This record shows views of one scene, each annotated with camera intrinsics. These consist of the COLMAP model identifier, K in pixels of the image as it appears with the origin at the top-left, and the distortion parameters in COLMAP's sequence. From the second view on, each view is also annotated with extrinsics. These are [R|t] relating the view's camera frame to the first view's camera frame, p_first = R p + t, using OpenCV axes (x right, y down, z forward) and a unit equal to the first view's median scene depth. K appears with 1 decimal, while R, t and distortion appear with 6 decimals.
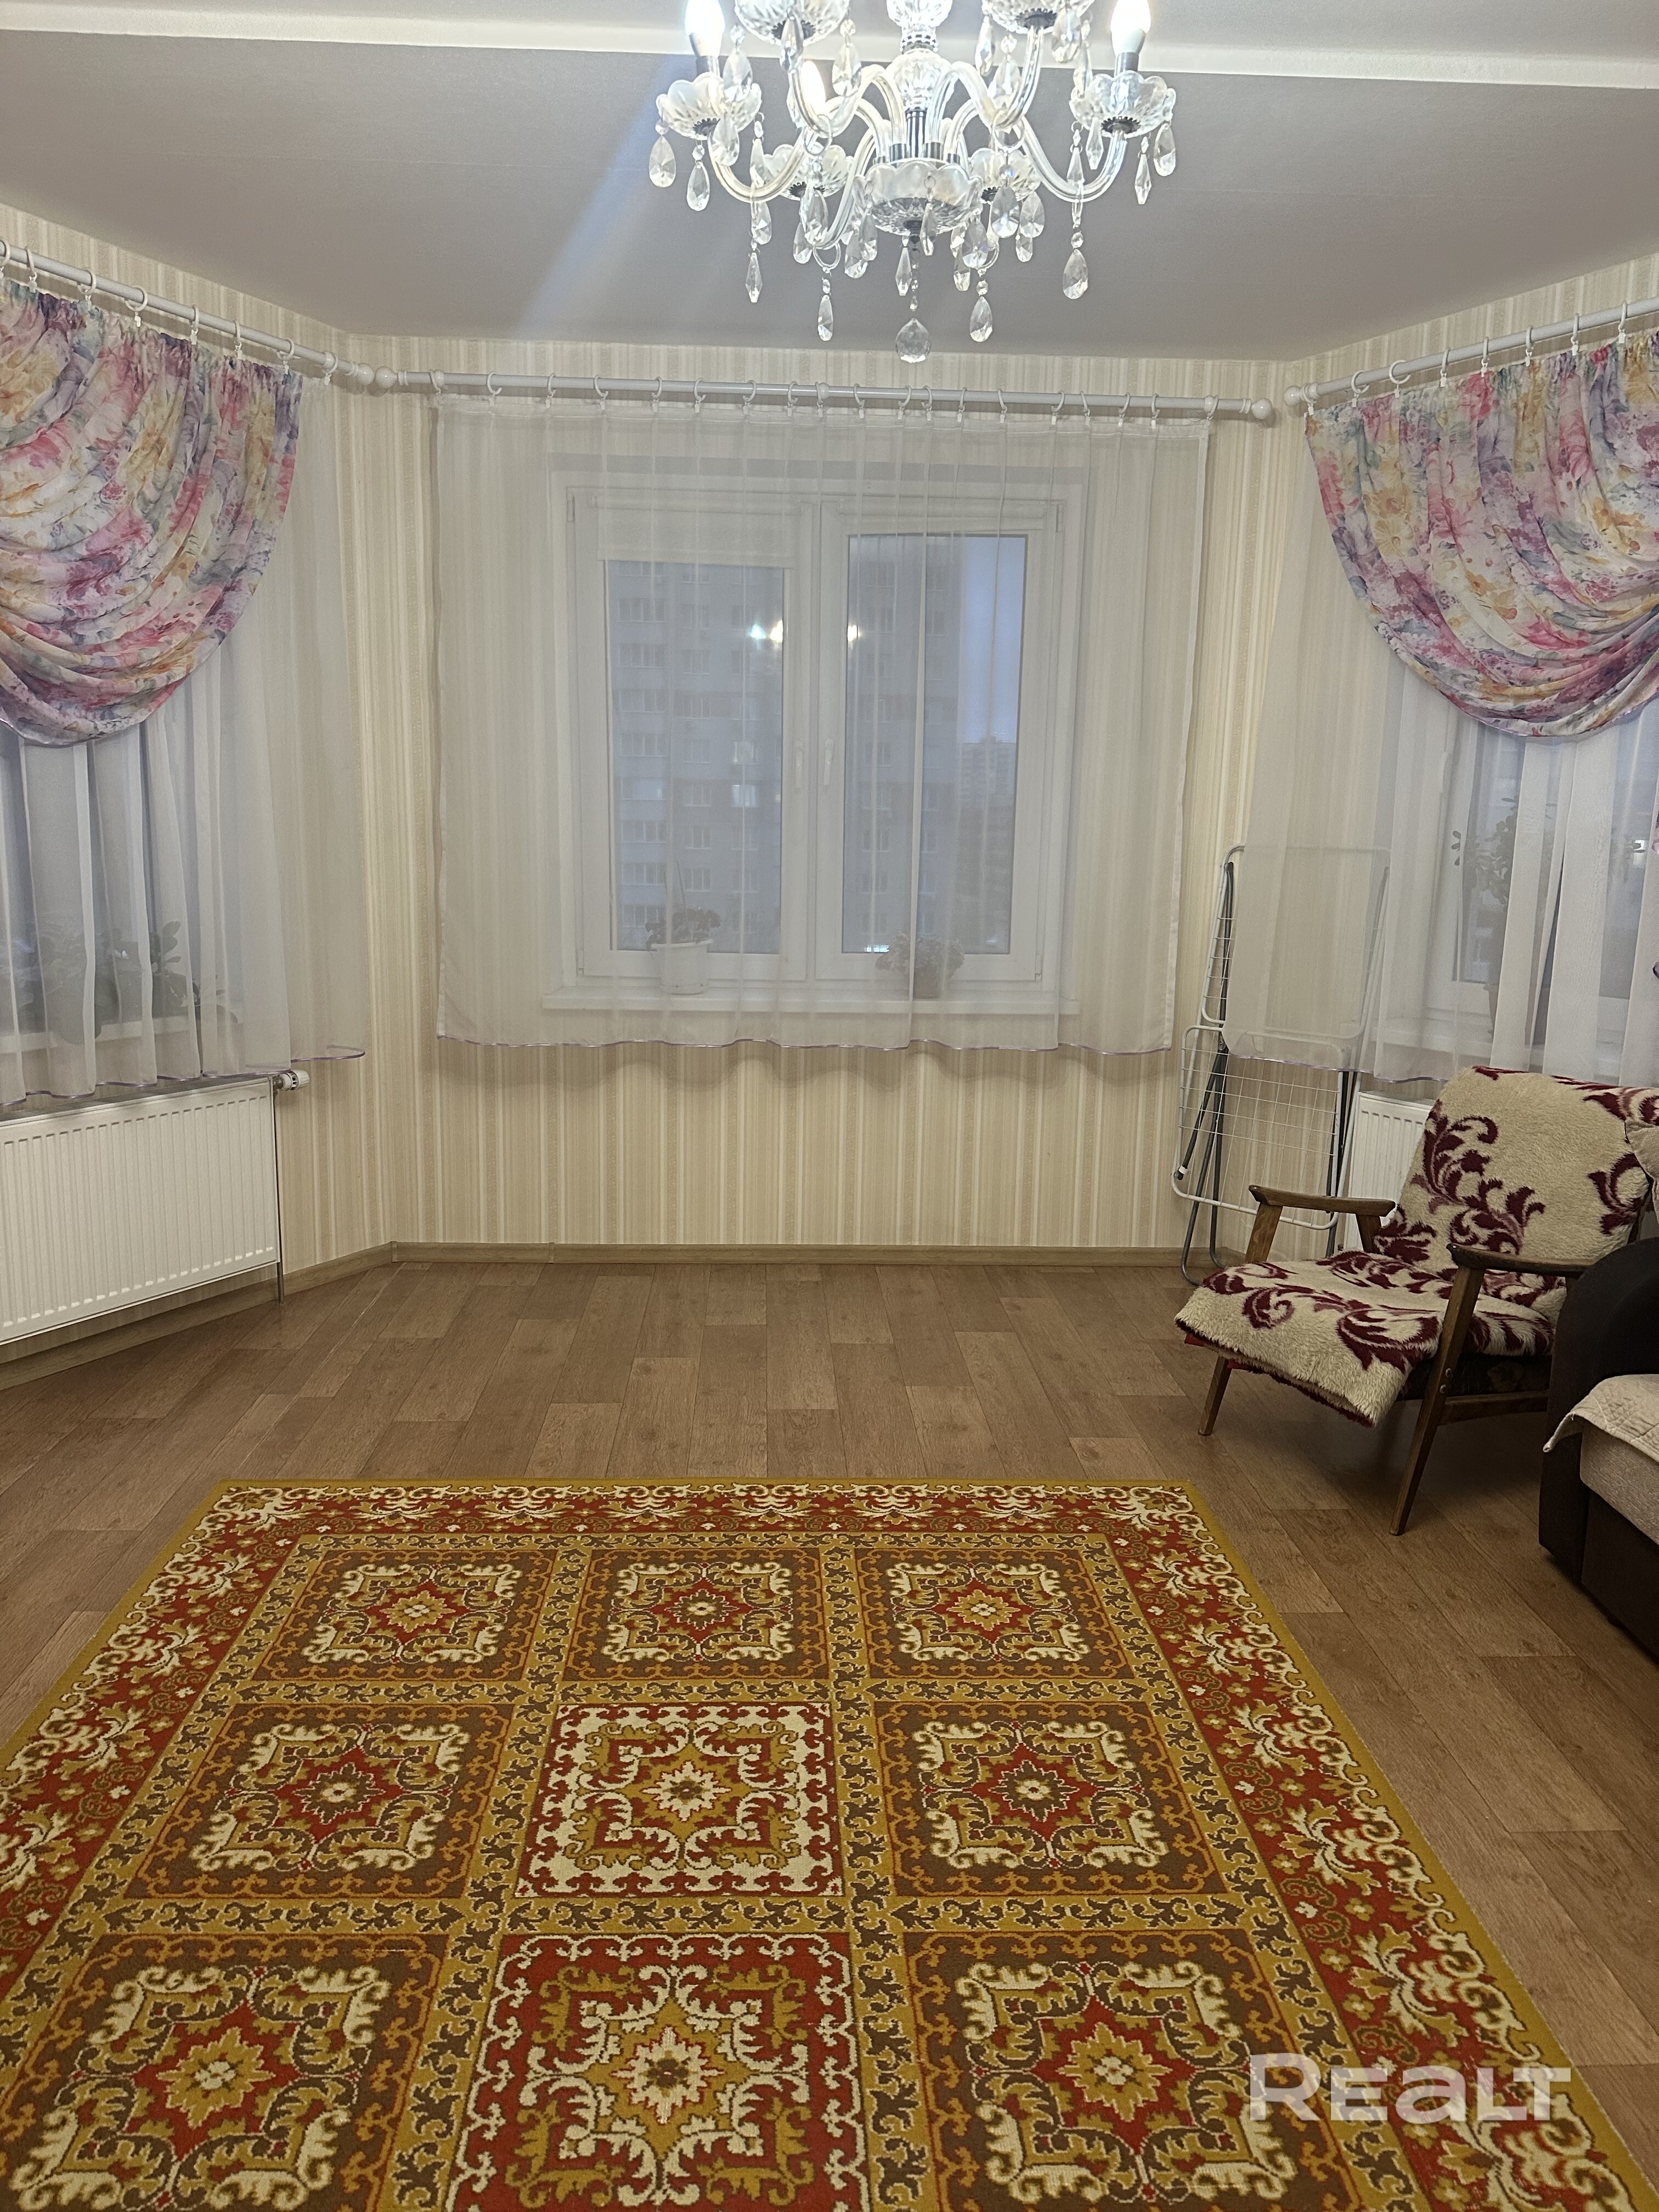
lens RADIAL K [[1553.7, 0, 830.7], [0, 1553.7, 1106.5], [0, 0, 1]] dist [-0.002494, -0.003607]
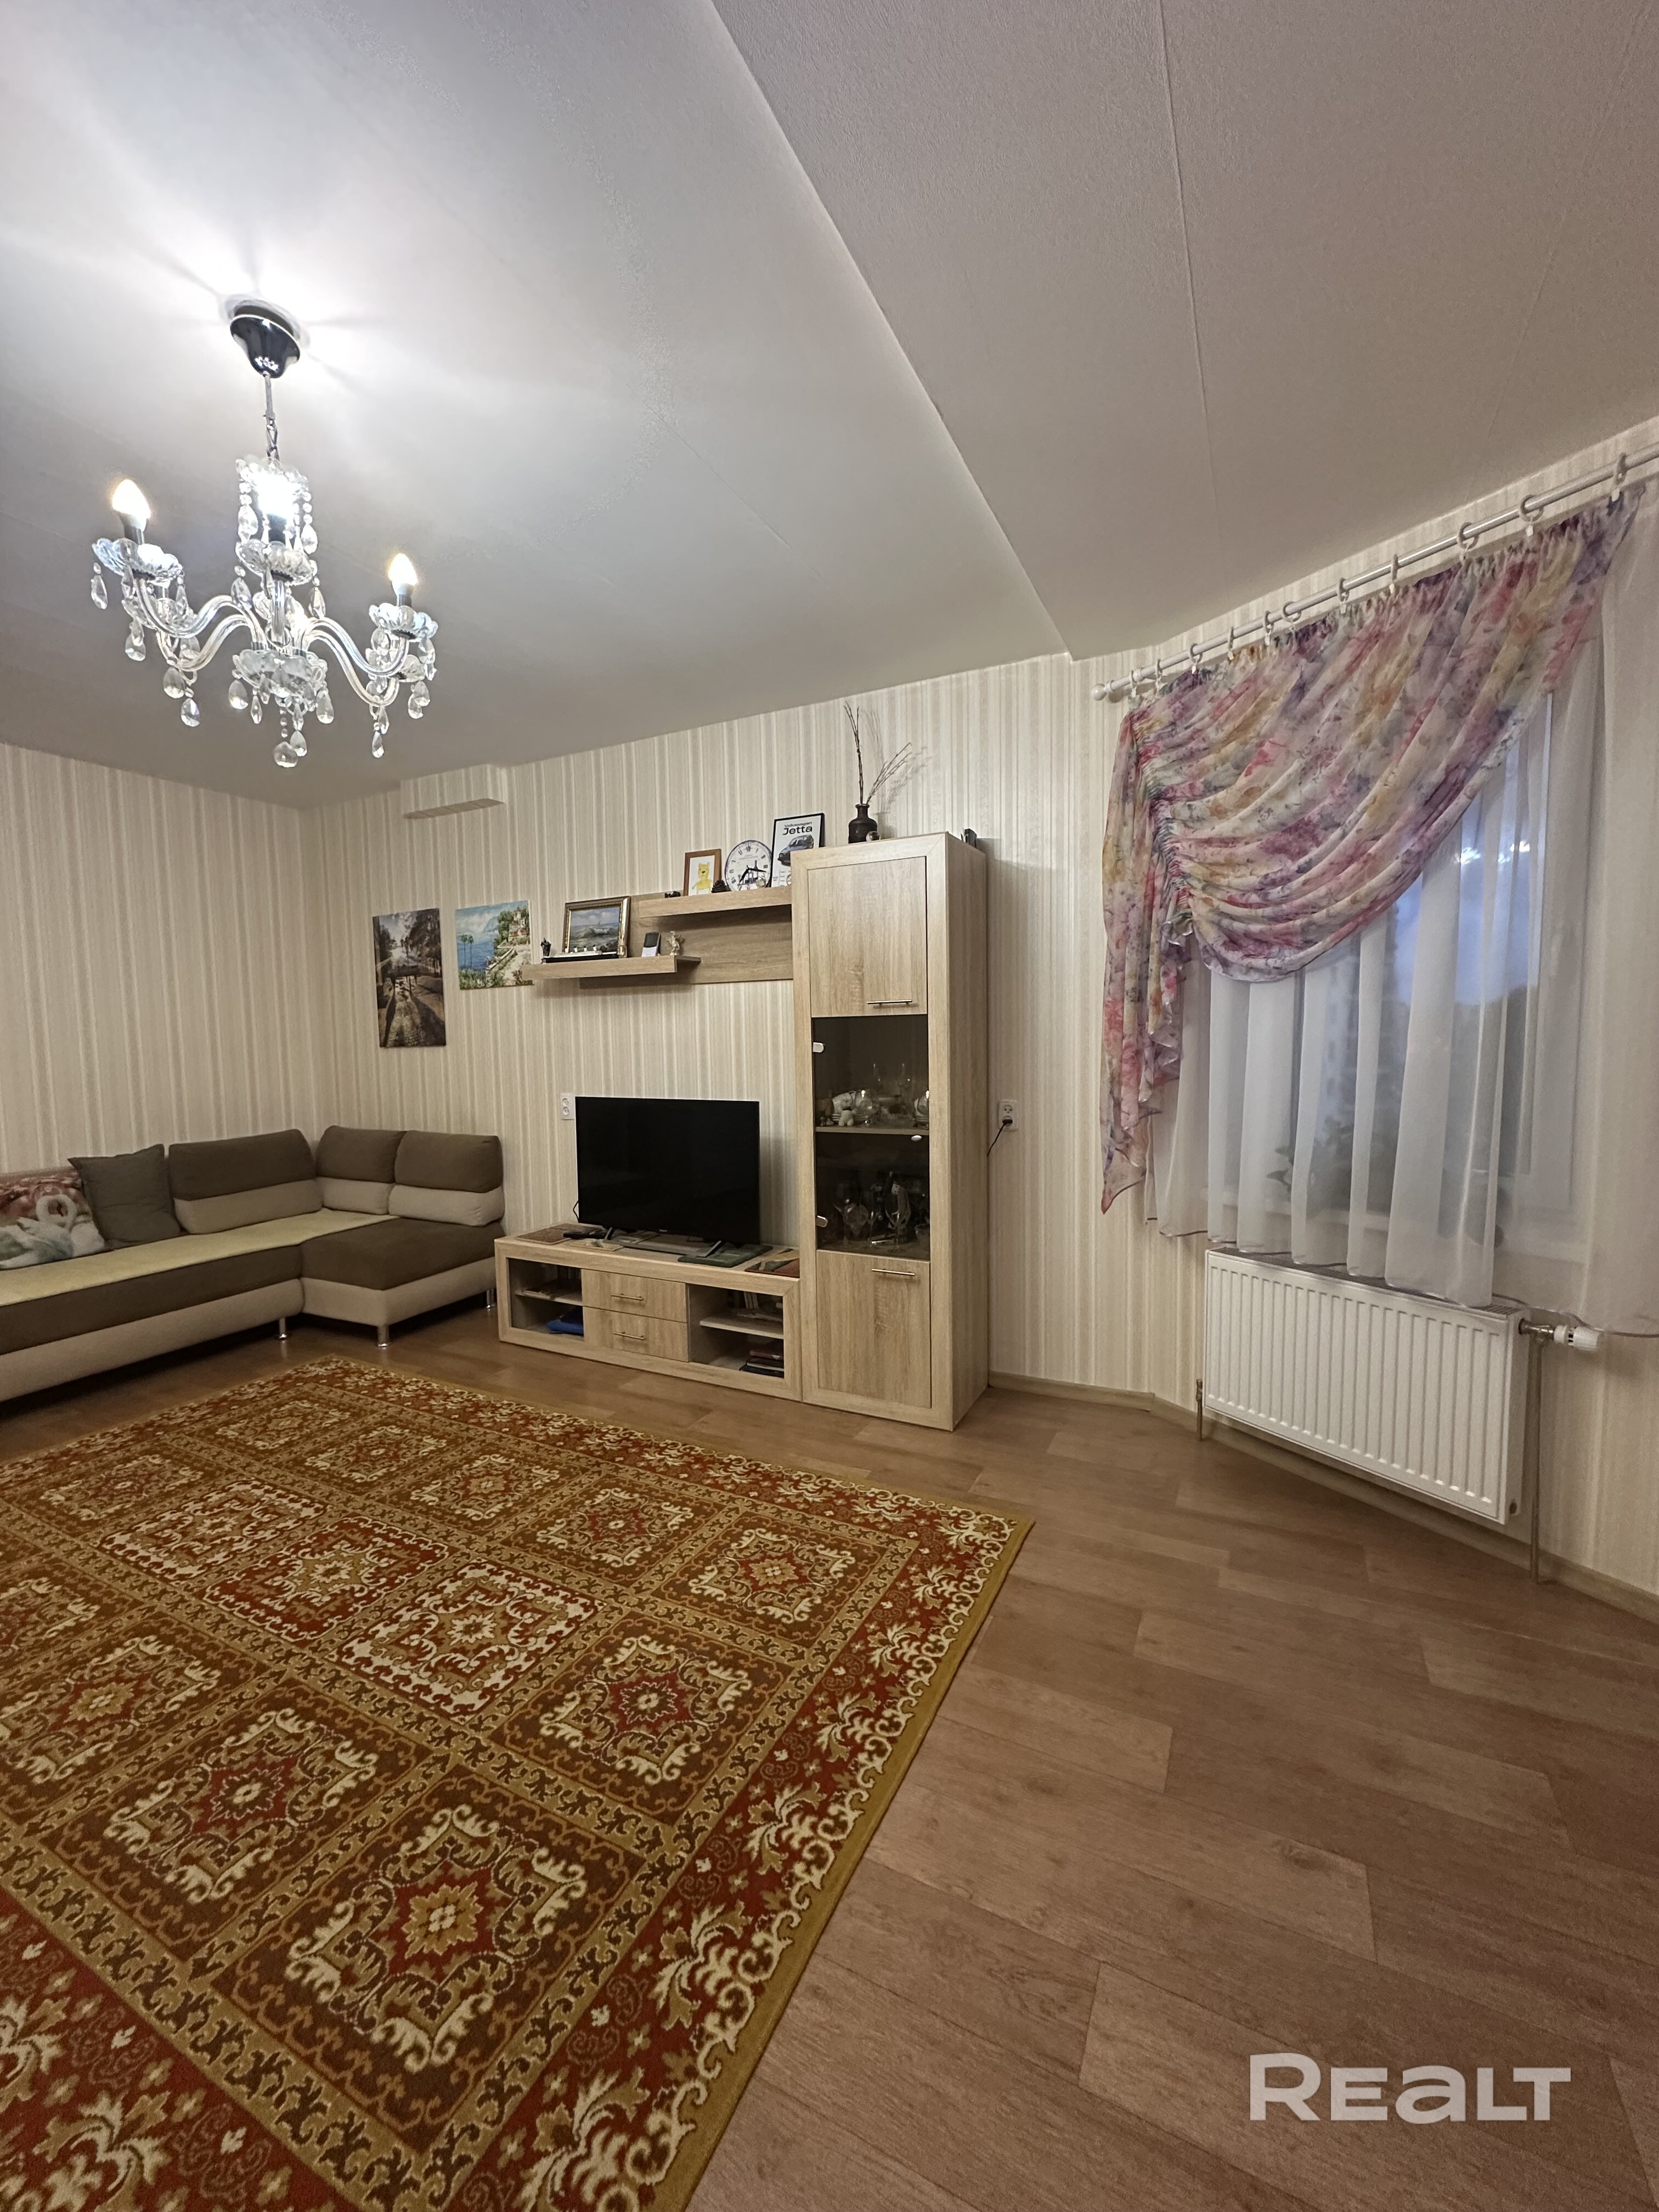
lens RADIAL K [[875.4, 0, 840.9], [0, 875.4, 1109.0], [0, 0, 1]] dist [0.002314, -0.000097]
pose [[-0.488067, 0.062884, -0.870538, 0.418777], [-0.146733, 0.977294, 0.152861, -0.253564], [0.860384, 0.202343, -0.467757, 1.417185]]
